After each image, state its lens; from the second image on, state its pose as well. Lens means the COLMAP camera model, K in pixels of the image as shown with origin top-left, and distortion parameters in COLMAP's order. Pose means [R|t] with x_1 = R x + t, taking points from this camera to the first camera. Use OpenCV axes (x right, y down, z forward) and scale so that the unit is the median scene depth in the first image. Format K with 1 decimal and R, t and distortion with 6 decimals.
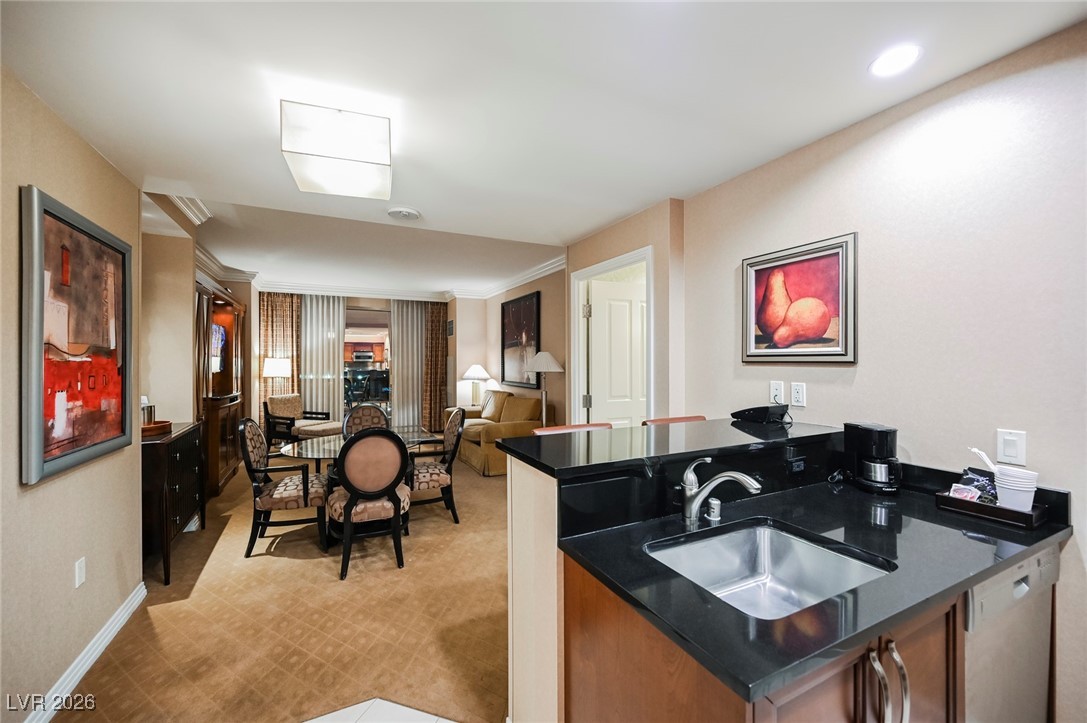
lens RADIAL K [[427.3, 0, 541.6], [0, 427.3, 359.6], [0, 0, 1]] dist [-0.000034, 0.000053]
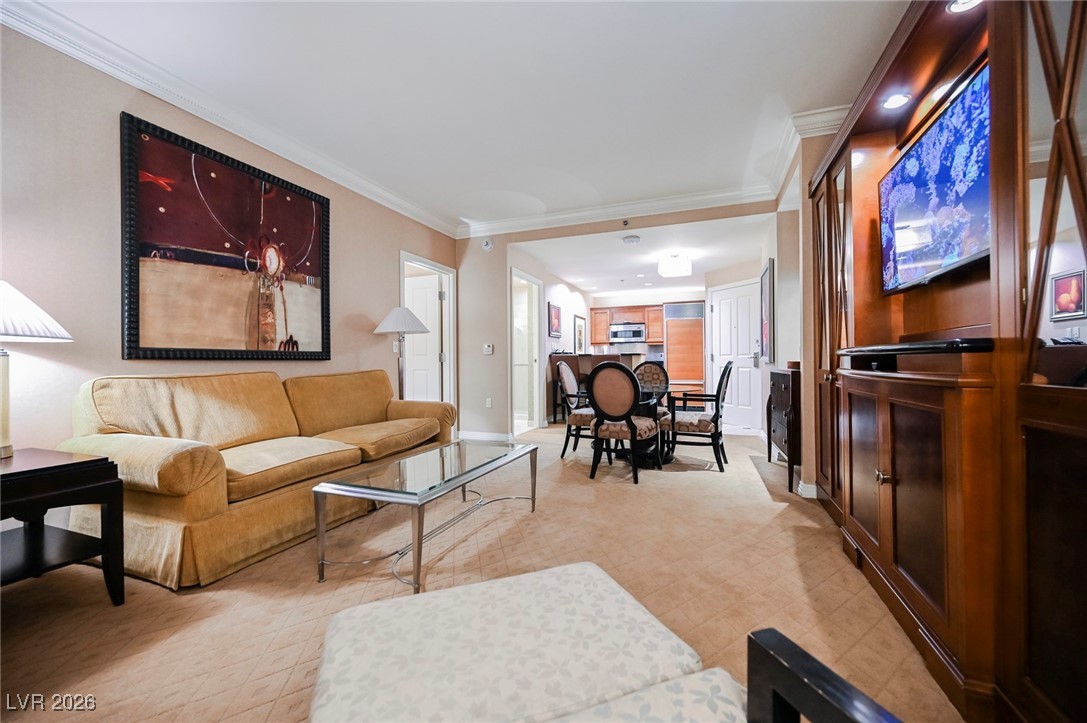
lens RADIAL K [[427.3, 0, 541.6], [0, 427.3, 359.6], [0, 0, 1]] dist [-0.000034, 0.000053]
pose [[-0.664576, 0.010900, 0.747141, -0.962343], [0.006557, 0.999940, -0.008757, 0.110287], [-0.747192, -0.000921, -0.664608, 1.713179]]
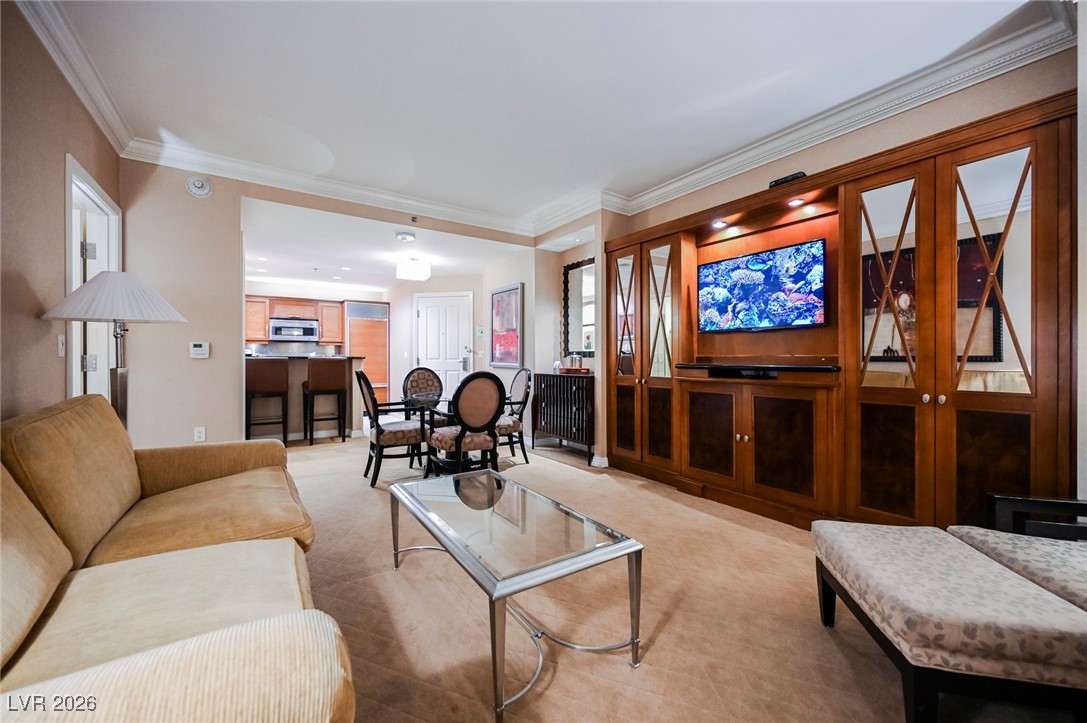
lens RADIAL K [[427.3, 0, 541.6], [0, 427.3, 359.6], [0, 0, 1]] dist [-0.000034, 0.000053]
pose [[-0.991868, 0.002530, -0.127247, -0.439989], [0.002230, 0.999994, 0.002496, 0.083161], [0.127253, 0.002192, -0.991868, 1.880913]]
